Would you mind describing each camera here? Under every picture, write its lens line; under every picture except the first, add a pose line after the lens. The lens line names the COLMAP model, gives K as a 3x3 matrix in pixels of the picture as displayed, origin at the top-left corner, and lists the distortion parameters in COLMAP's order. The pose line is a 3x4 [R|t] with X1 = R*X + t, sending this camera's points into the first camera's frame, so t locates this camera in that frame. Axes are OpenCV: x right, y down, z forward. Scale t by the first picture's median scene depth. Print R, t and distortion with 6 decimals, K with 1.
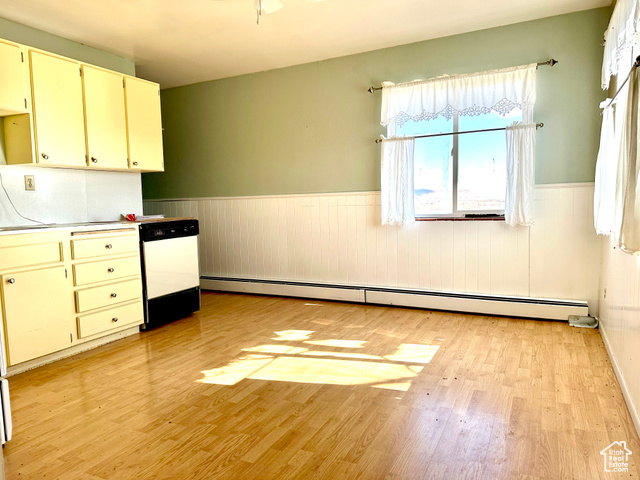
lens RADIAL K [[454.8, 0, 320.0], [0, 454.8, 240.0], [0, 0, 1]] dist [0.059858, -0.063495]
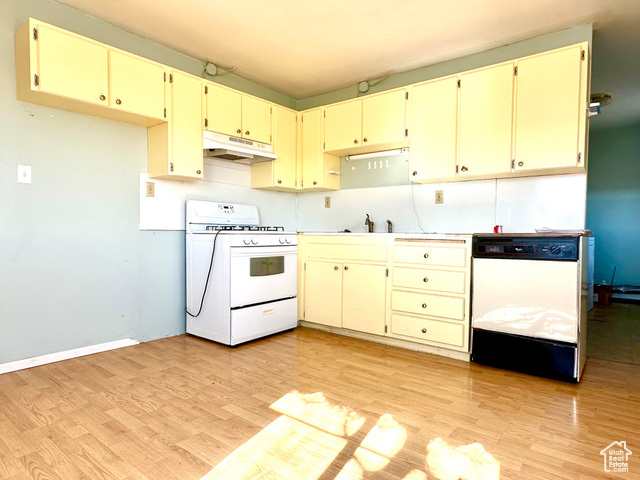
lens RADIAL K [[381.9, 0, 320.0], [0, 381.9, 240.0], [0, 0, 1]] dist [0.005844, 0.000858]
pose [[-0.213848, 0.044095, -0.975871, 0.427861], [-0.086403, 0.994212, 0.063857, -0.057388], [0.973038, 0.097974, -0.208801, 1.026994]]
